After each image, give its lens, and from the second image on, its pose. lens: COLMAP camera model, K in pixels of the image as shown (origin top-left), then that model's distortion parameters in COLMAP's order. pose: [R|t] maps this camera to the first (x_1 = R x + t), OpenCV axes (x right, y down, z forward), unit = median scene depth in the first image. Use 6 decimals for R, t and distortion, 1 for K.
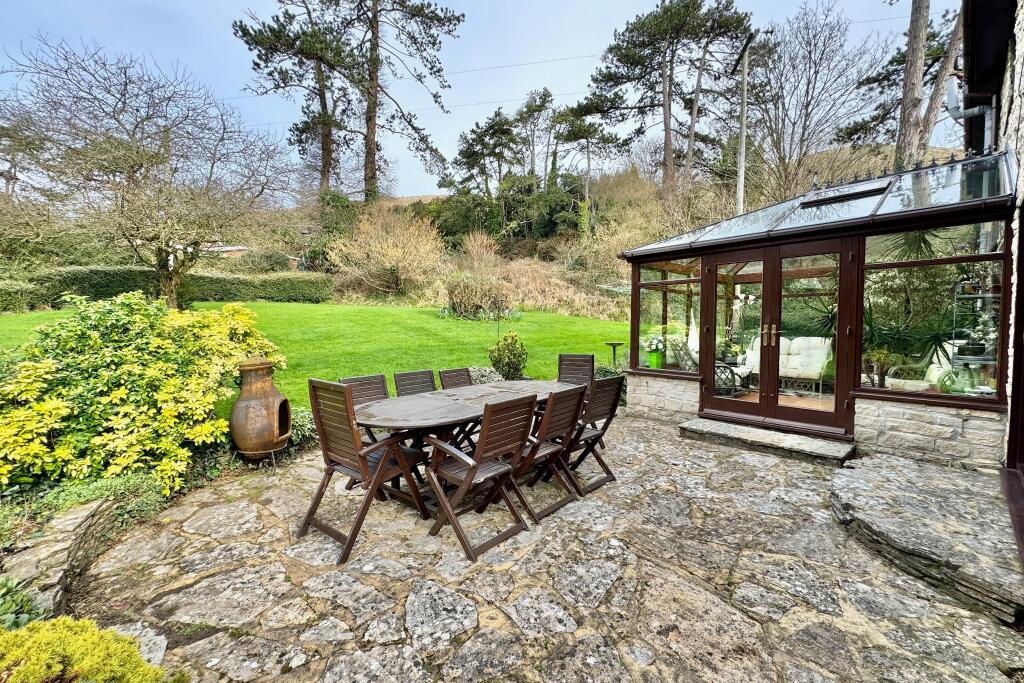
lens RADIAL K [[406.1, 0, 513.0], [0, 406.1, 338.7], [0, 0, 1]] dist [0.000360, 0.000243]
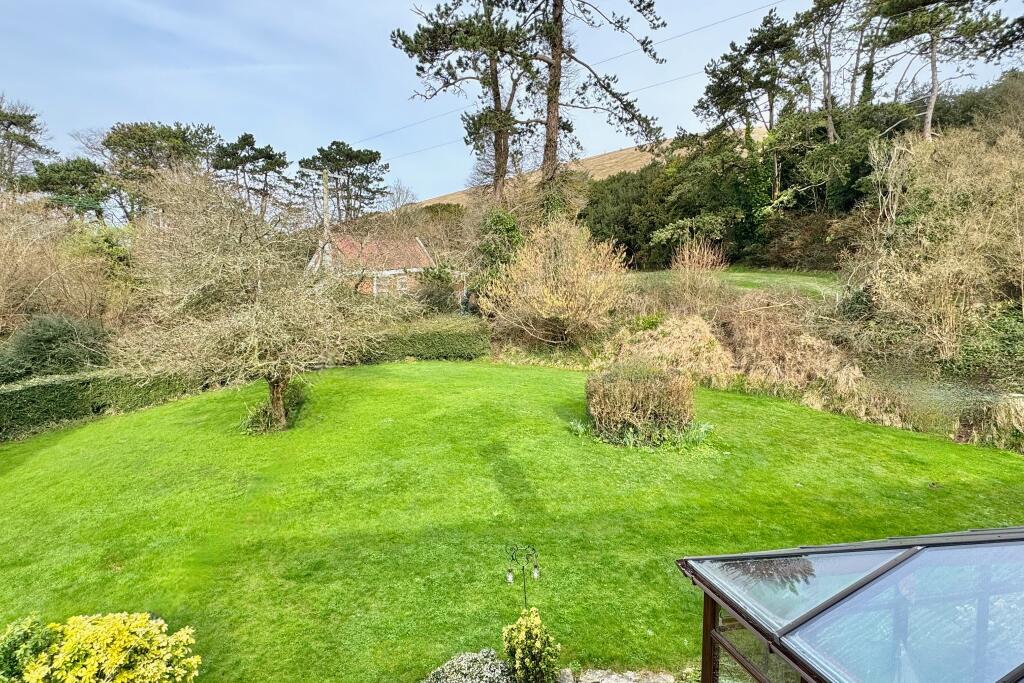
lens RADIAL K [[559.3, 0, 512.0], [0, 559.3, 341.5], [0, 0, 1]] dist [-0.000611, -0.000393]
pose [[0.876096, 0.024410, -0.481518, 0.085857], [-0.018360, 0.999682, 0.017272, -0.103937], [0.481786, -0.006292, 0.876266, 0.054810]]
